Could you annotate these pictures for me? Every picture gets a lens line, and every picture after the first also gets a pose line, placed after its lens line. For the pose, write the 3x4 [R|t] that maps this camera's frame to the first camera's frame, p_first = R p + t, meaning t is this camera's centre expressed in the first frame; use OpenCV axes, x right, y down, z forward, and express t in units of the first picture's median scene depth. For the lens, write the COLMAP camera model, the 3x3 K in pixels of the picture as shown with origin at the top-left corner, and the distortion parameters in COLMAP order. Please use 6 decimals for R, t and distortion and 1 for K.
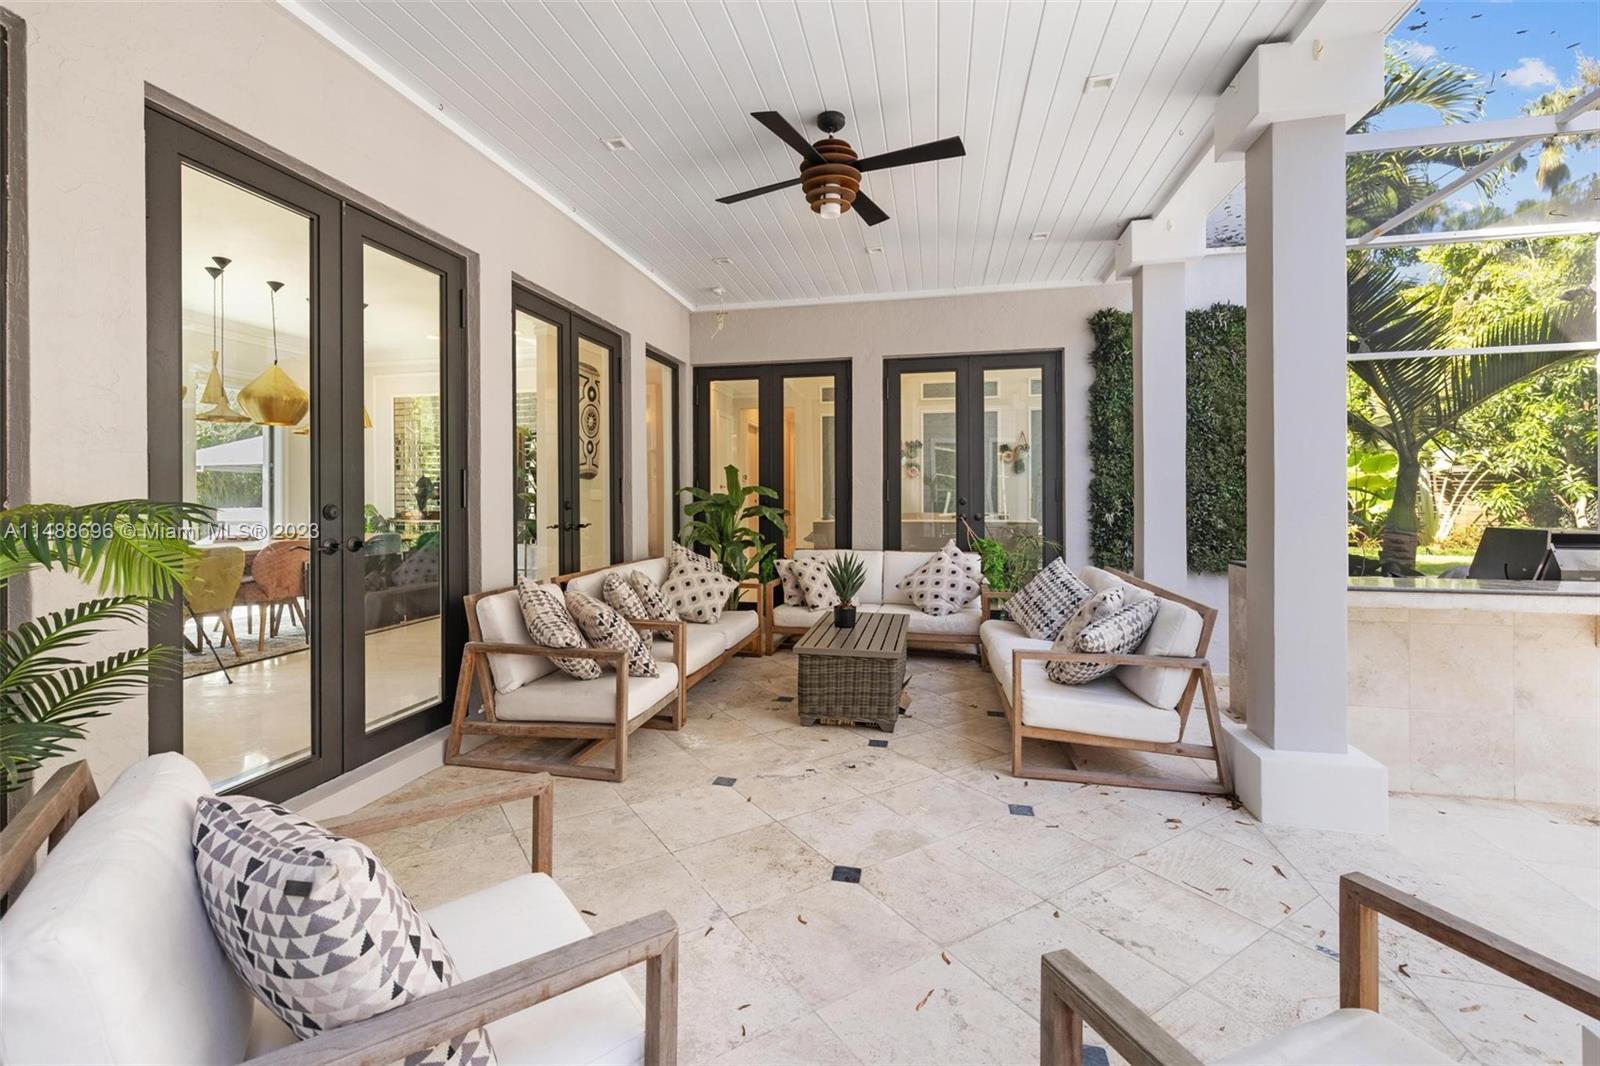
lens RADIAL K [[690.6, 0, 755.5], [0, 690.6, 490.2], [0, 0, 1]] dist [0.002023, -0.000106]
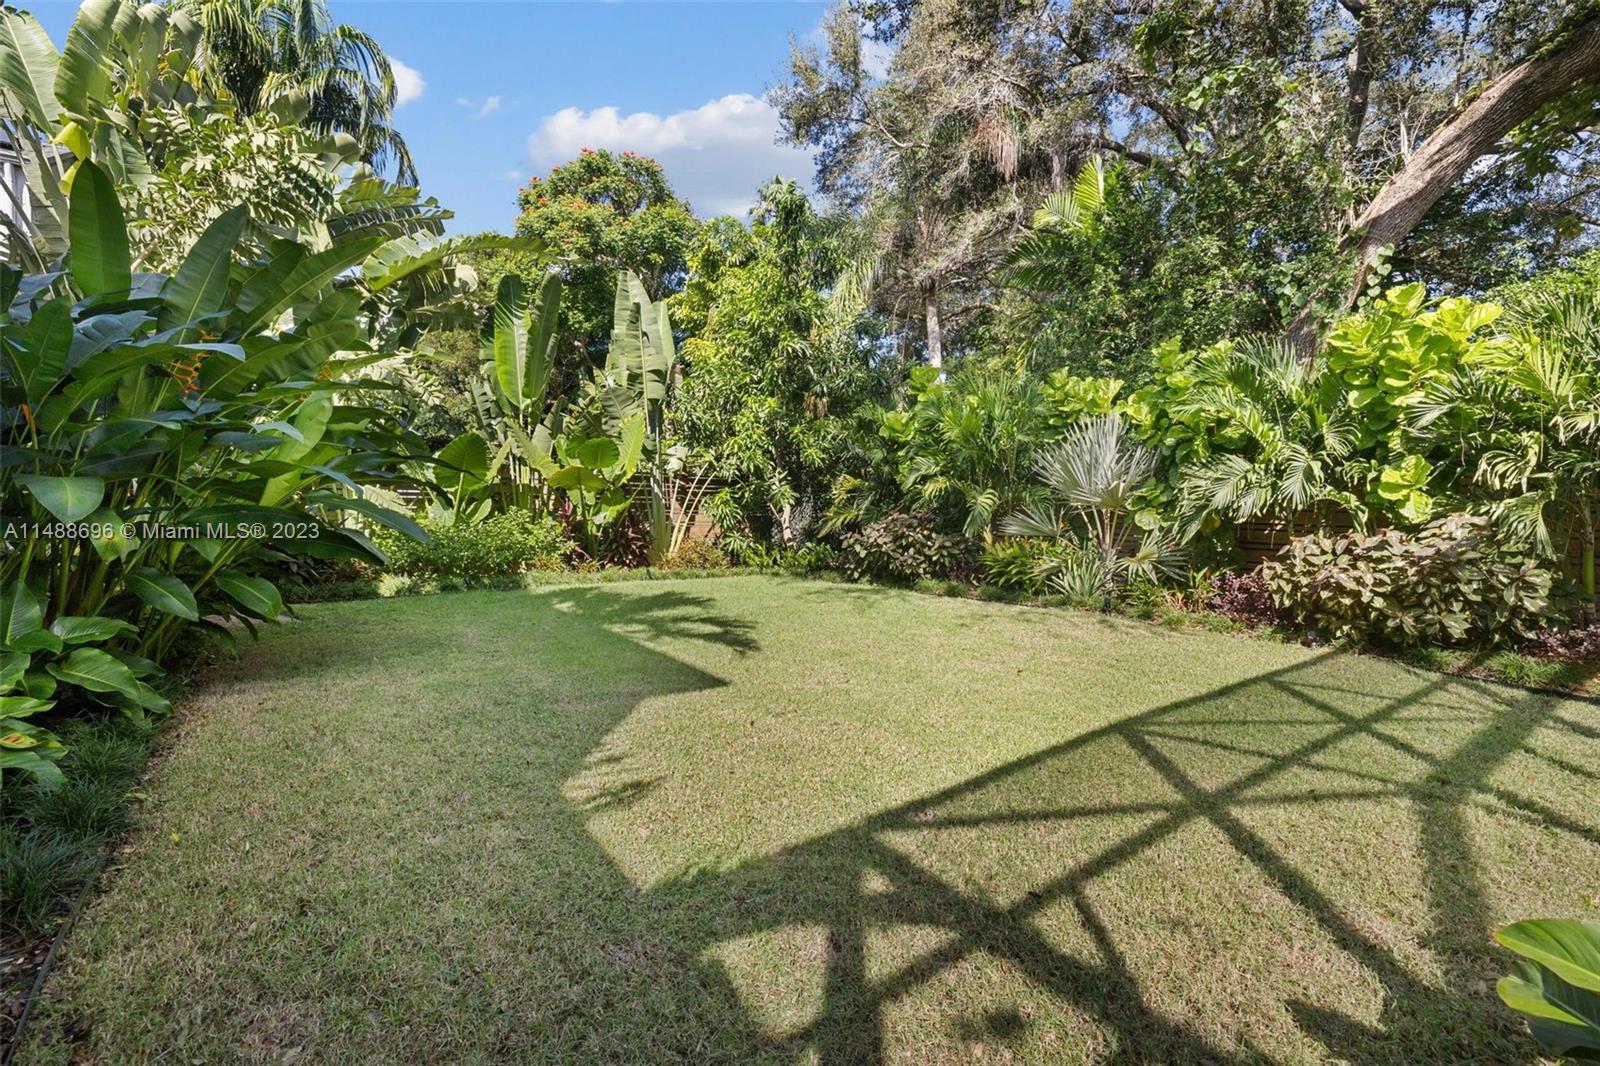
lens RADIAL K [[690.6, 0, 801.4], [0, 690.6, 527.8], [0, 0, 1]] dist [0.002023, -0.000106]
pose [[0.639761, -0.001991, 0.768571, 0.499633], [-0.012653, 0.999834, 0.013123, 0.026459], [-0.768470, -0.018121, 0.639630, 0.397617]]
